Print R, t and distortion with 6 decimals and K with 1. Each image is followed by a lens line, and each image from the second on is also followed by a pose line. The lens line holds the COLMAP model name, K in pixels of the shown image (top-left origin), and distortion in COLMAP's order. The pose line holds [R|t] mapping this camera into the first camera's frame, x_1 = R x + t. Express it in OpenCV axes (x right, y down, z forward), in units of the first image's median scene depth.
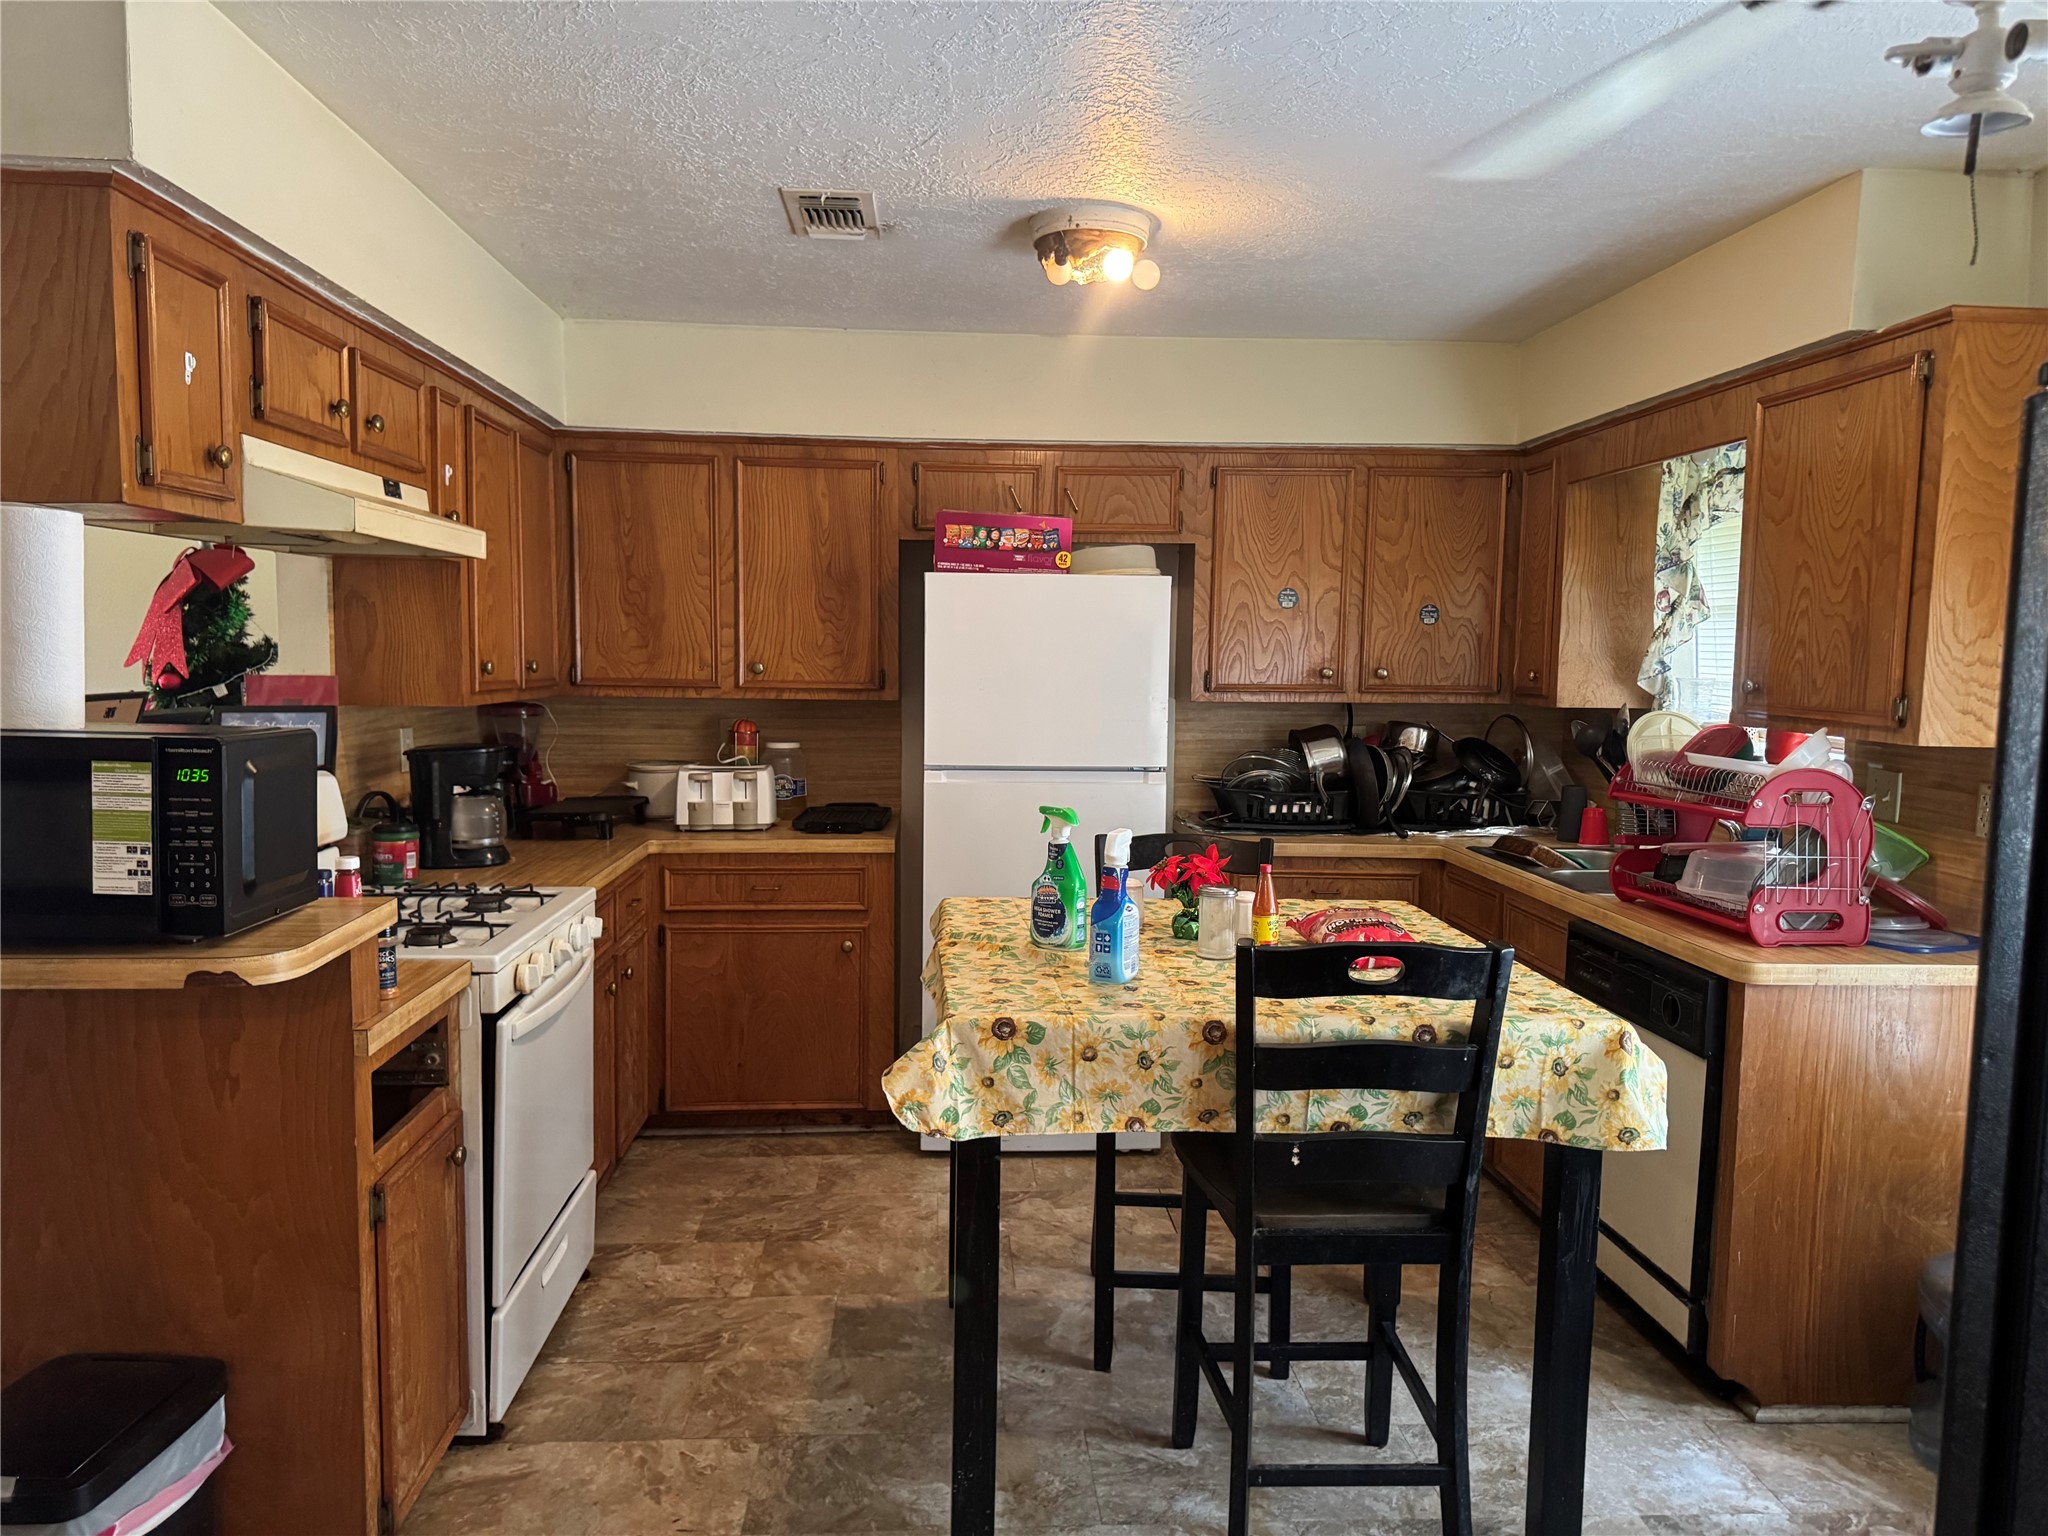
lens RADIAL K [[1443.1, 0, 1008.5], [0, 1443.1, 781.6], [0, 0, 1]] dist [0.065499, -0.080567]
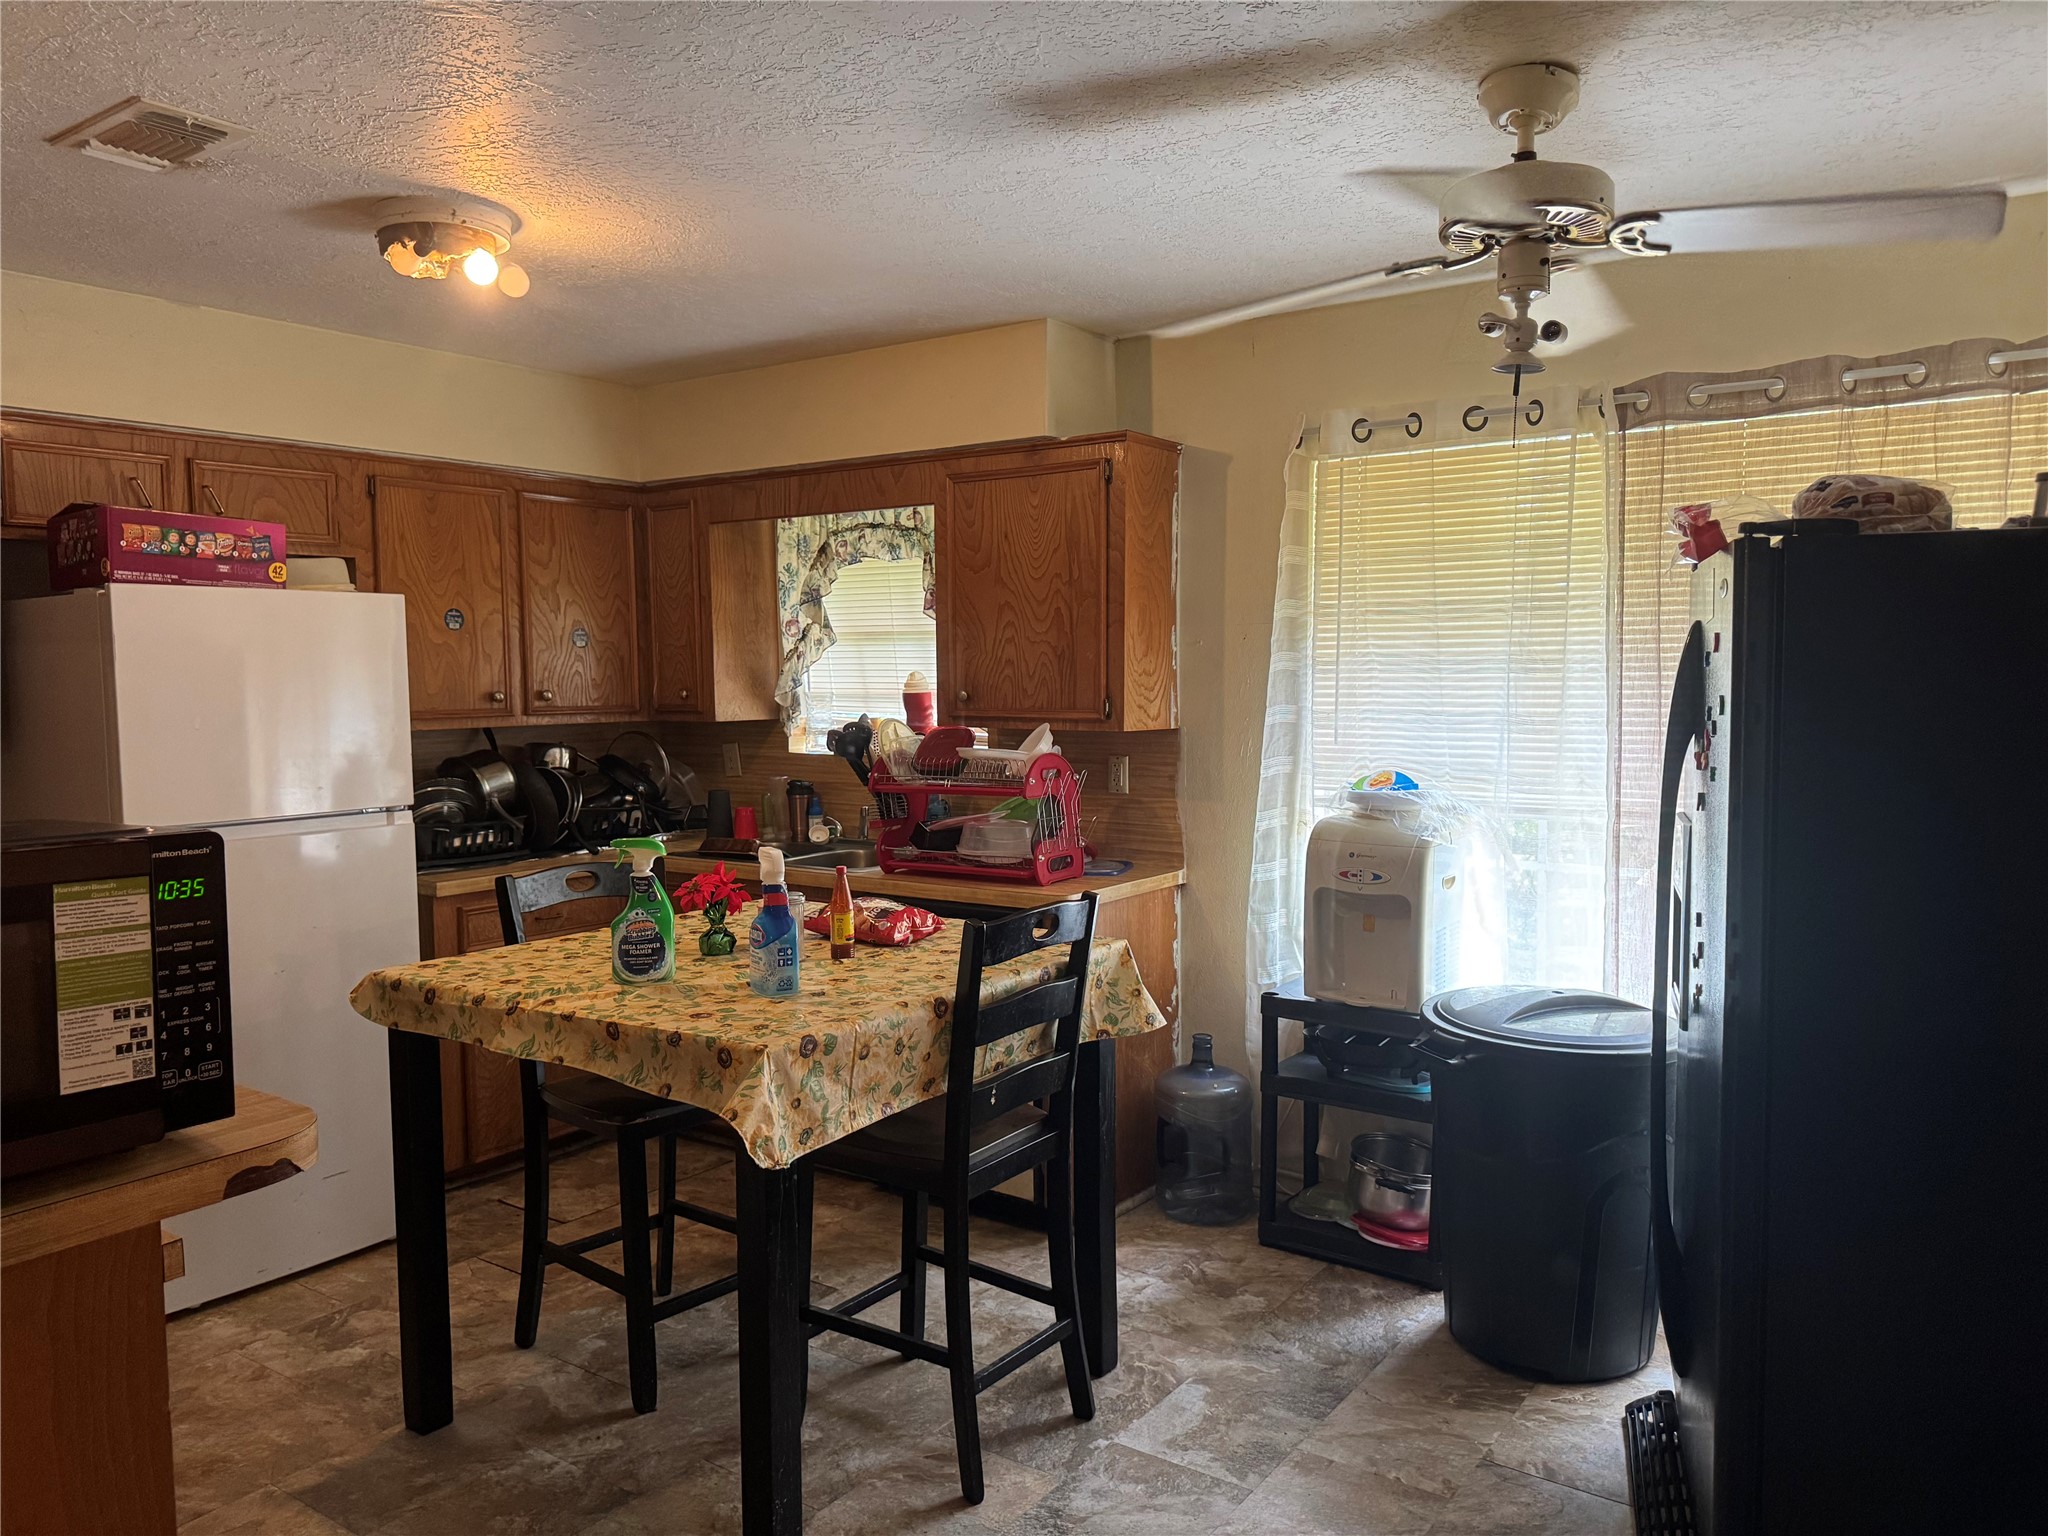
lens RADIAL K [[1443.1, 0, 1032.3], [0, 1443.1, 776.7], [0, 0, 1]] dist [0.065499, -0.080567]
pose [[0.623438, -0.075156, 0.778252, -0.469659], [0.087114, 0.995849, 0.026384, -0.022400], [-0.777004, 0.051348, 0.627398, 0.150884]]
